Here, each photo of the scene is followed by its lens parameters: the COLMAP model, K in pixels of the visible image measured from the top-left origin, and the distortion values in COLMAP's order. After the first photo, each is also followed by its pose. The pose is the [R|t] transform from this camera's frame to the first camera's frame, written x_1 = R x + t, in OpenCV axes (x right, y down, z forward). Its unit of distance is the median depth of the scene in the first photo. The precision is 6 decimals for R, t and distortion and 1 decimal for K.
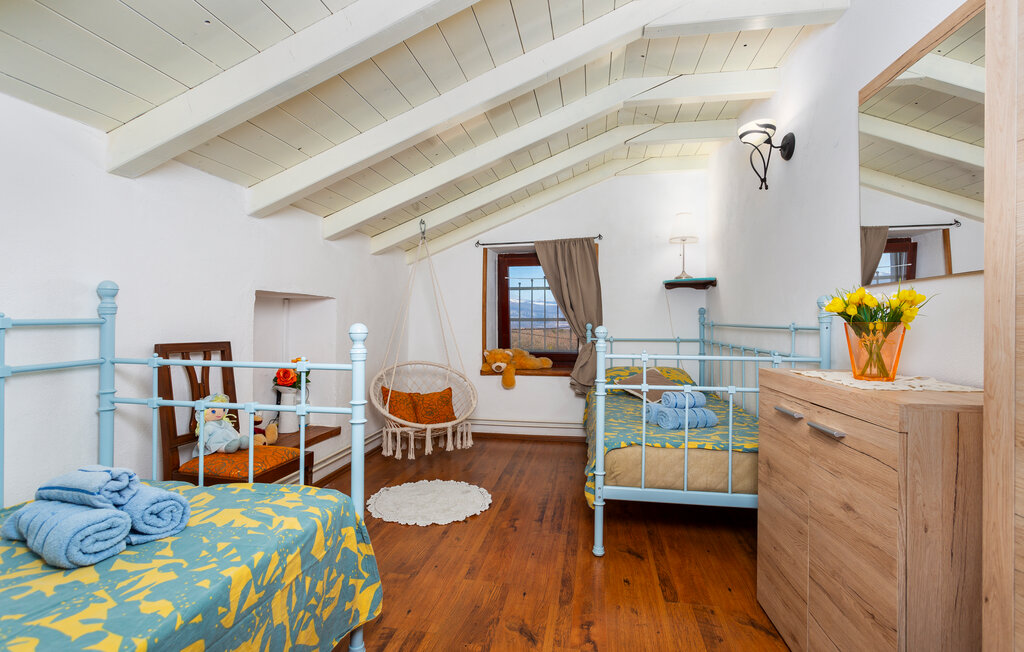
lens RADIAL K [[492.1, 0, 511.5], [0, 492.1, 305.4], [0, 0, 1]] dist [0.002263, 0.000987]
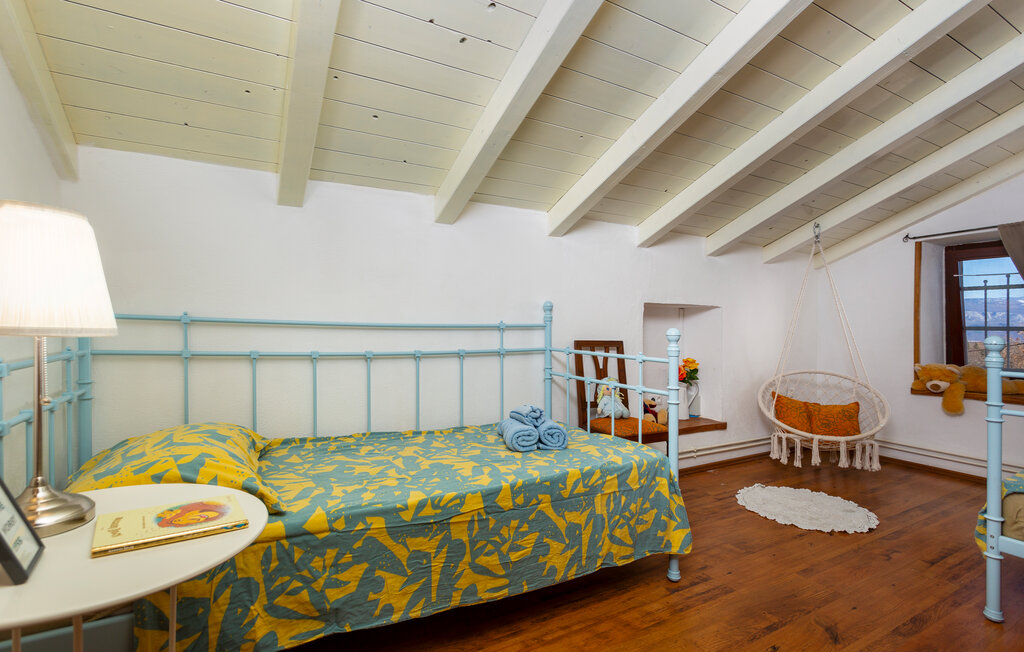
lens RADIAL K [[492.1, 0, 511.5], [0, 492.1, 305.4], [0, 0, 1]] dist [0.002263, 0.000987]
pose [[0.637812, -0.024563, -0.769800, 0.345091], [0.013405, 0.999694, -0.020792, -0.002211], [0.770075, 0.002943, 0.637946, -0.142077]]
